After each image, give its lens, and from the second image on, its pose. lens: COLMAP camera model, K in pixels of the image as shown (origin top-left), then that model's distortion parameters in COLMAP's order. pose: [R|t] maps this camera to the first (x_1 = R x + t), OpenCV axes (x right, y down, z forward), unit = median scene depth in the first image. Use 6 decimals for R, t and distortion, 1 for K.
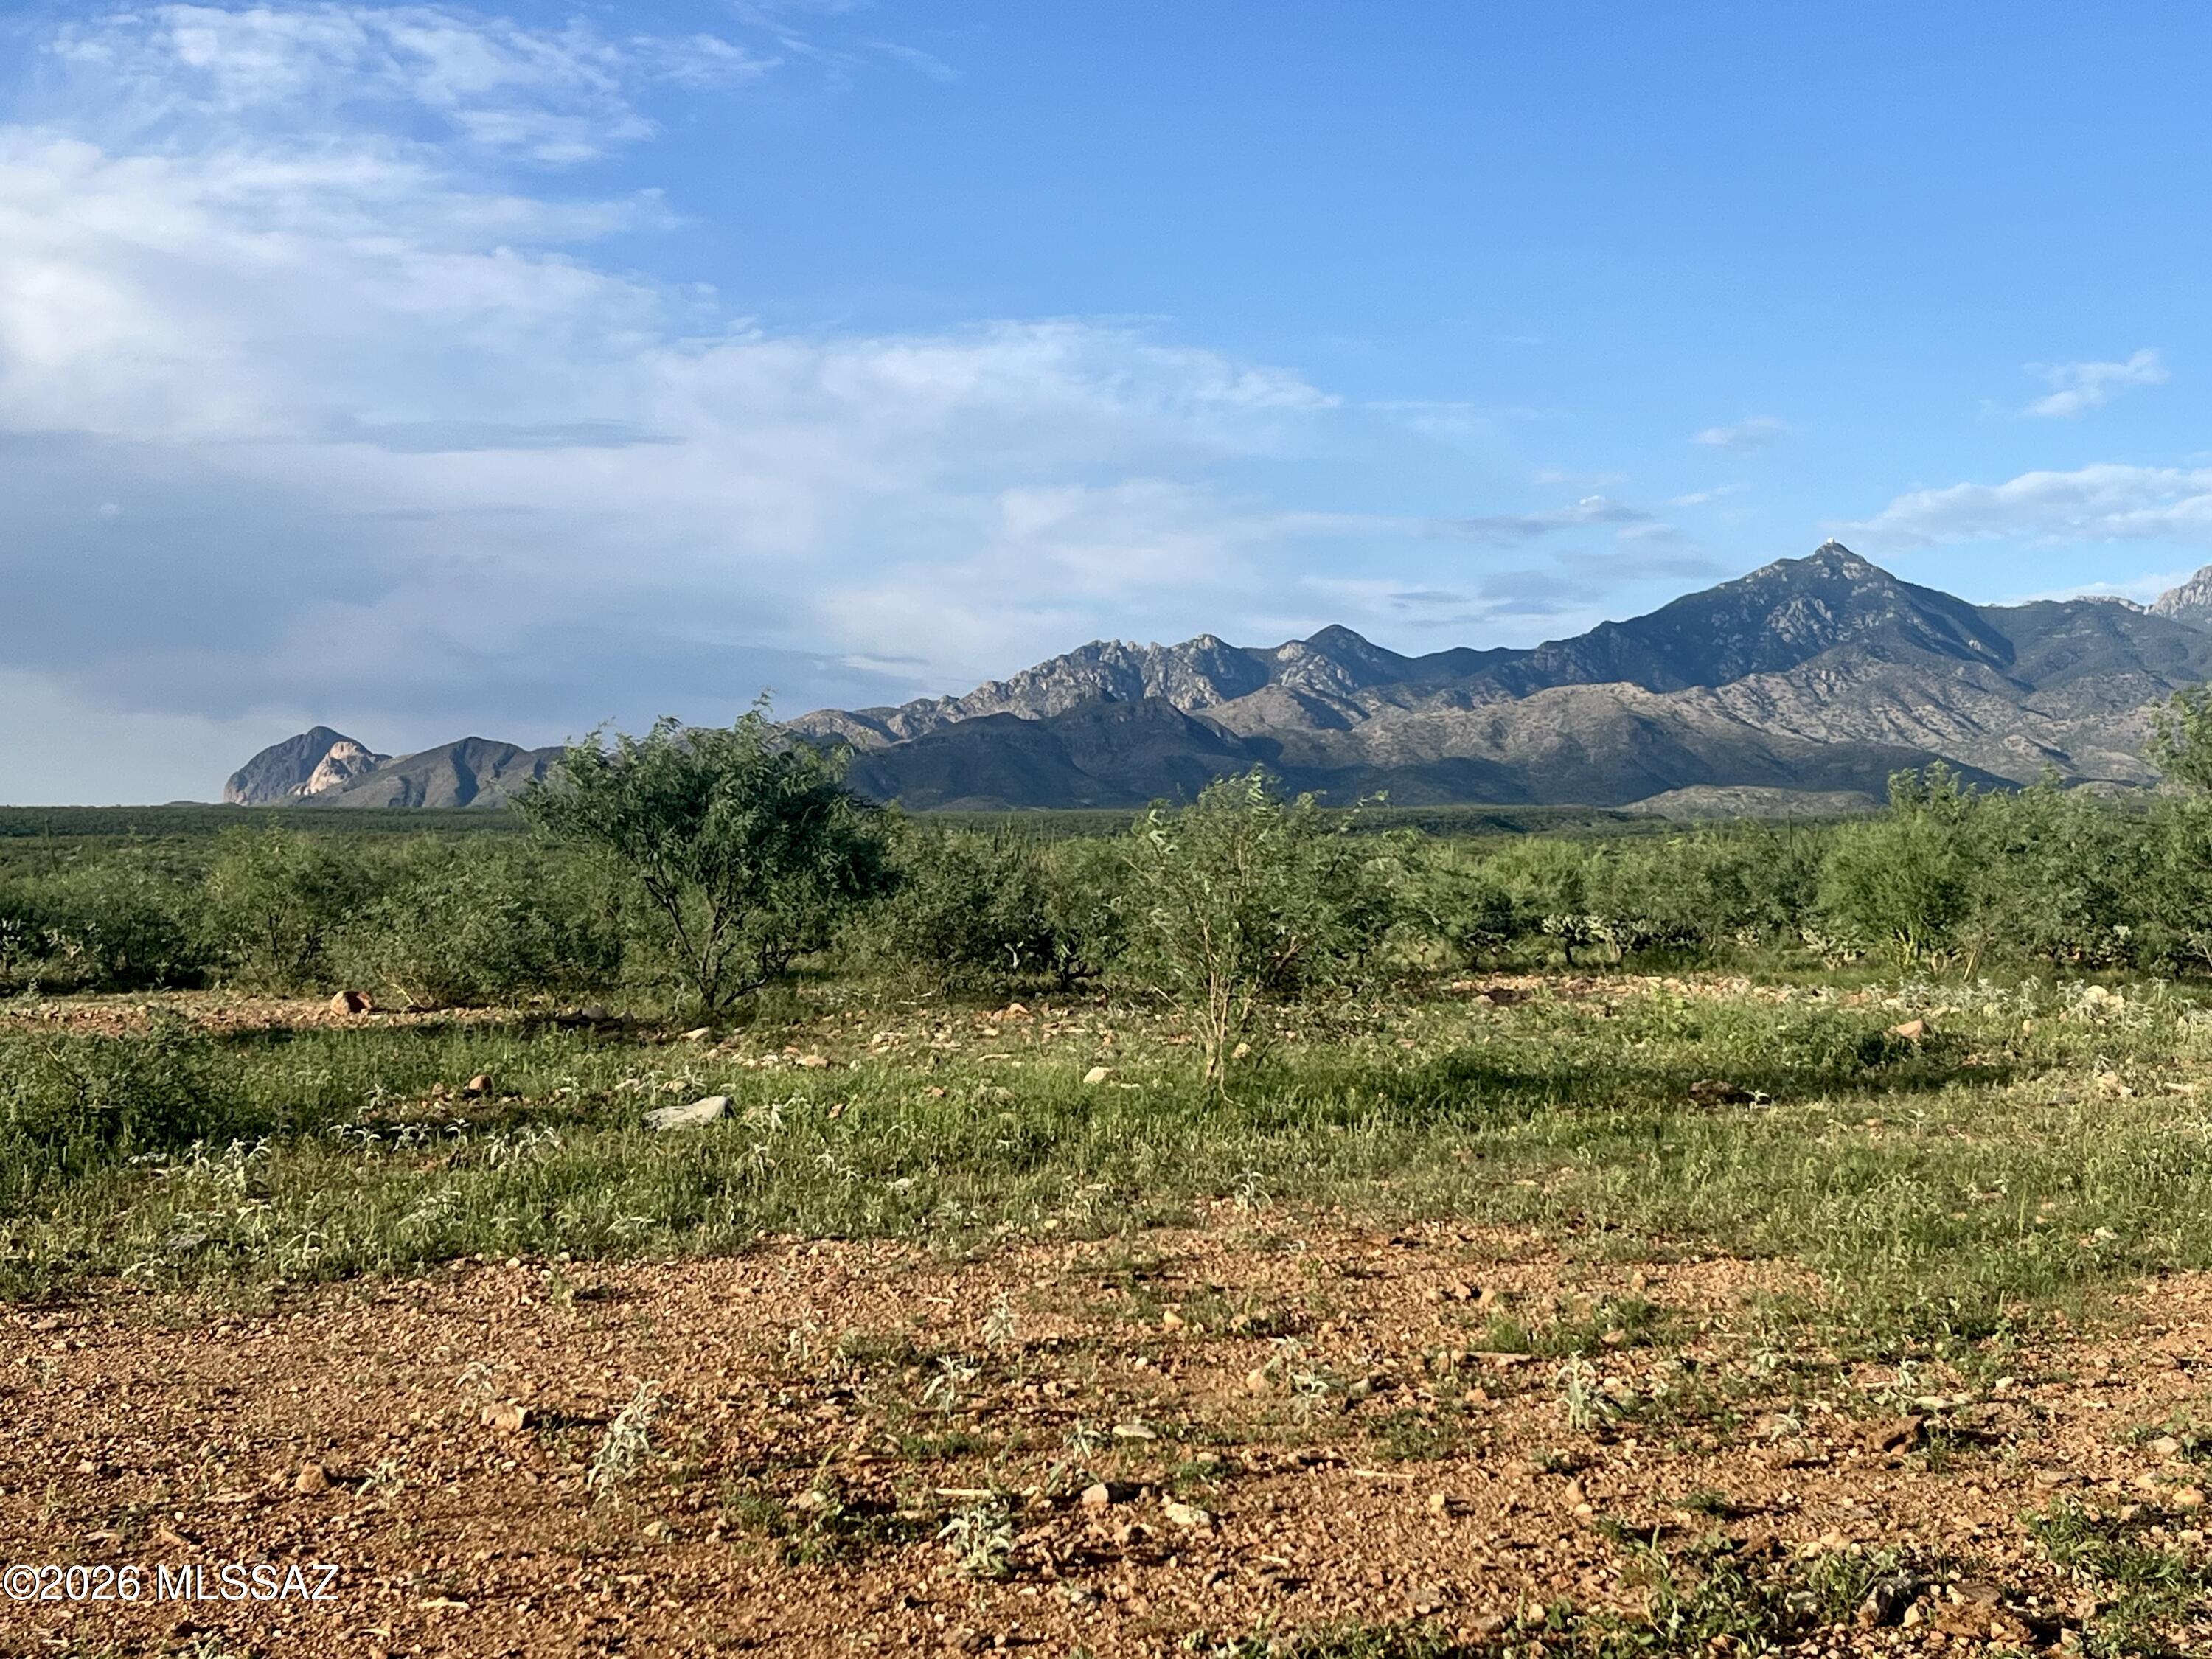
lens RADIAL K [[2978.9, 0, 1082.0], [0, 2978.9, 811.2], [0, 0, 1]] dist [0.078771, 0.000000]
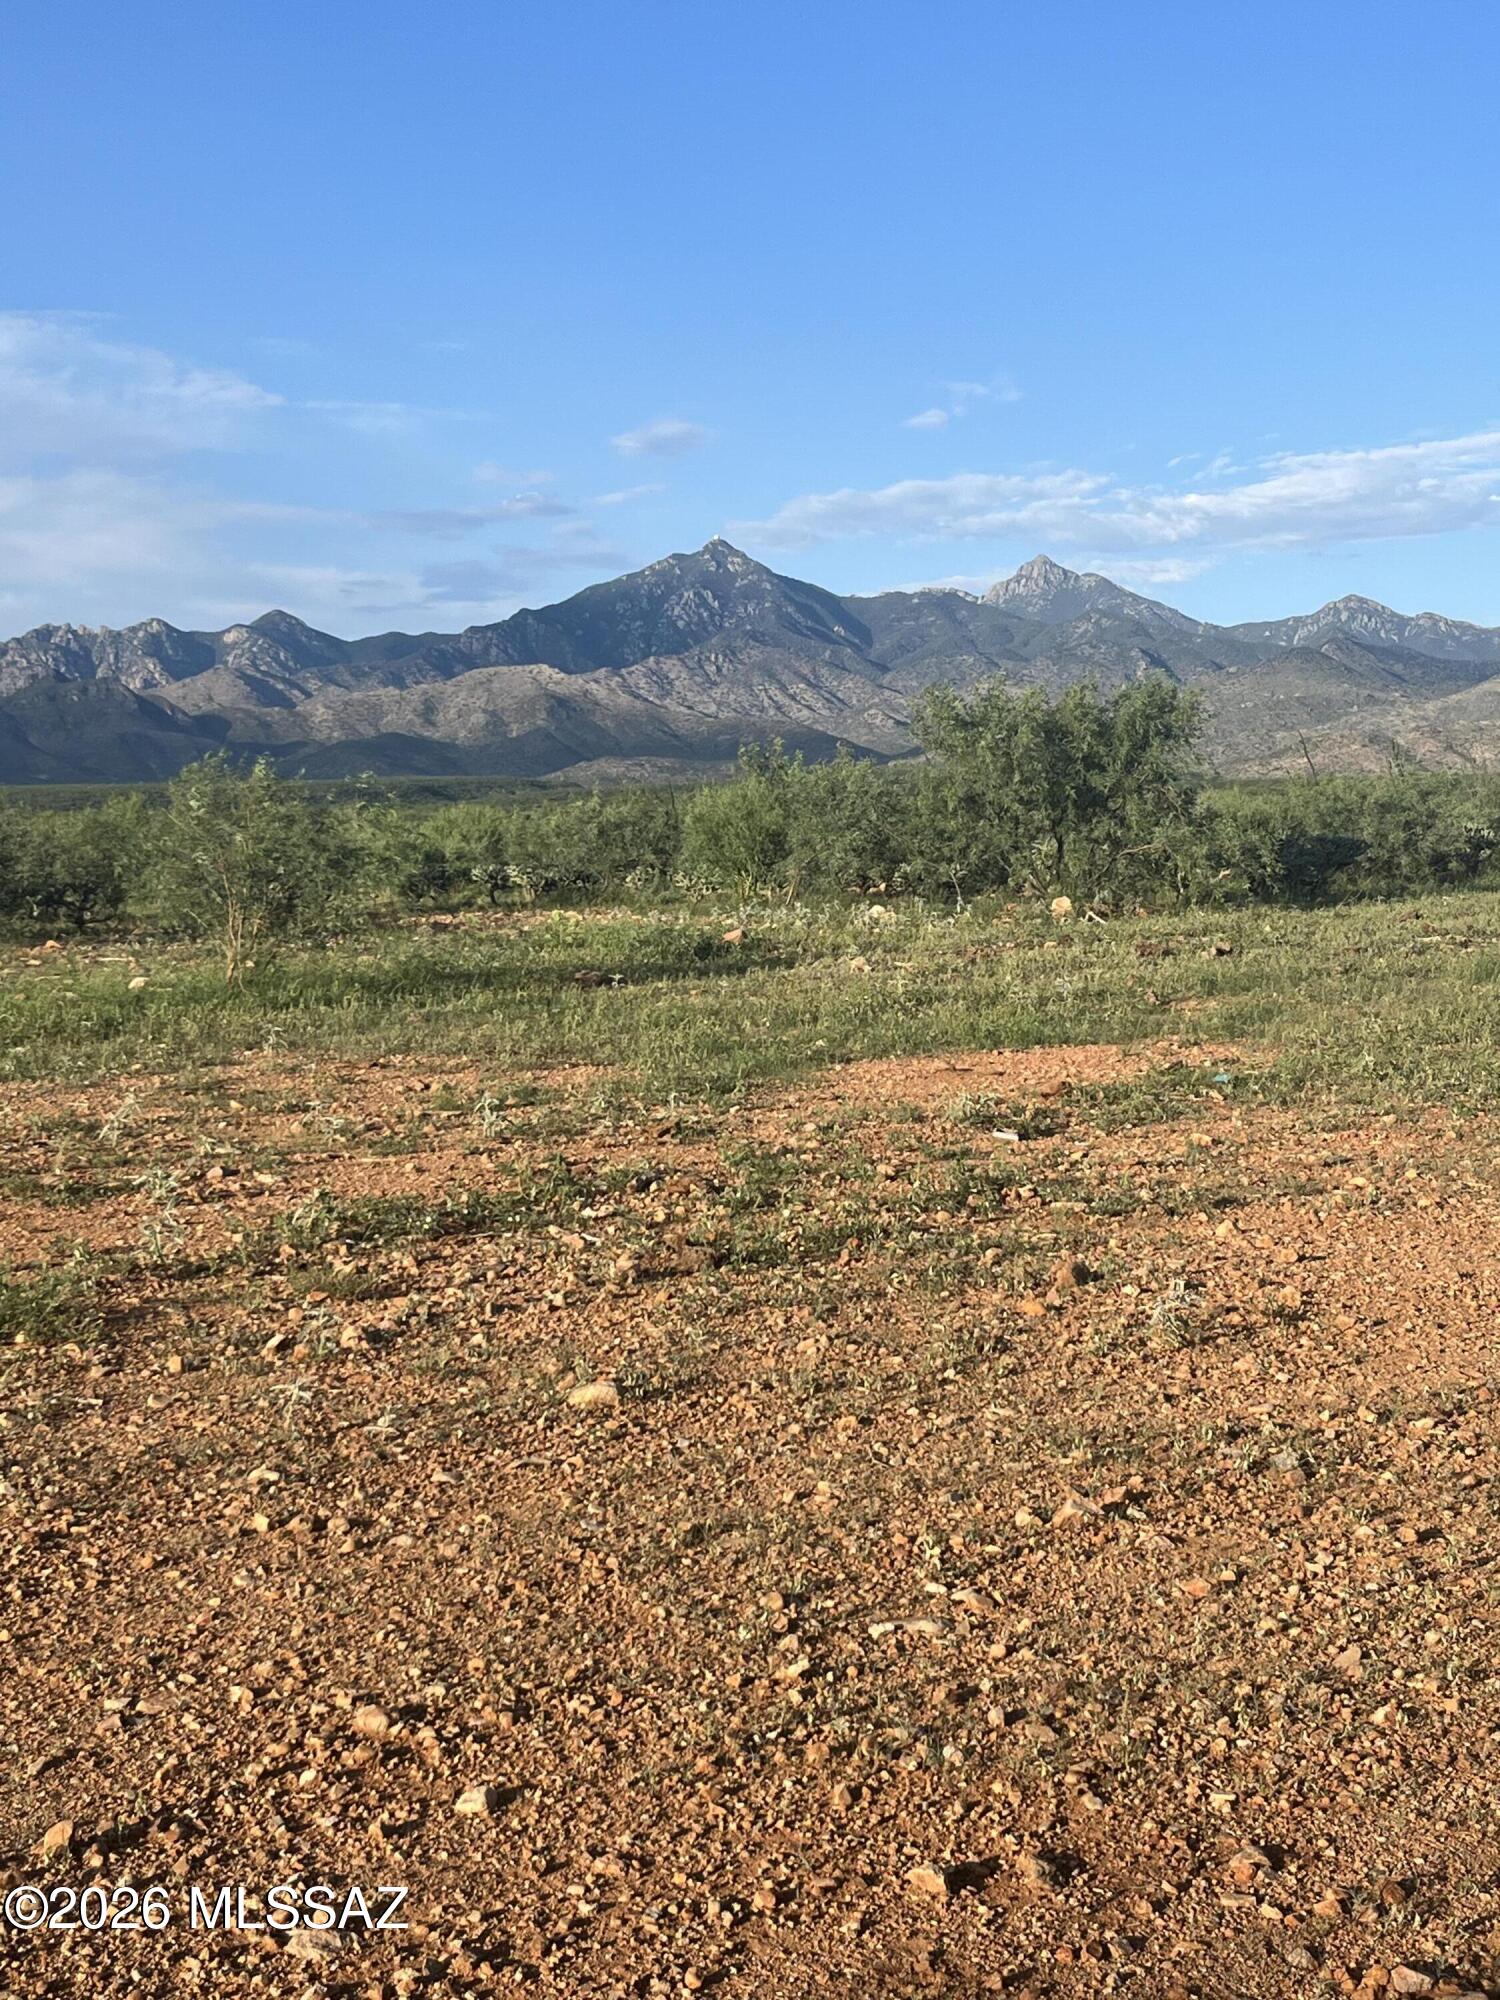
lens RADIAL K [[2693.4, 0, 754.4], [0, 2693.4, 1049.4], [0, 0, 1]] dist [0.078771, 0.000000]
pose [[0.967073, -0.039528, 0.251411, -0.016778], [0.014580, 0.994847, 0.100333, 0.000310], [-0.254081, -0.093364, 0.962666, -0.118602]]
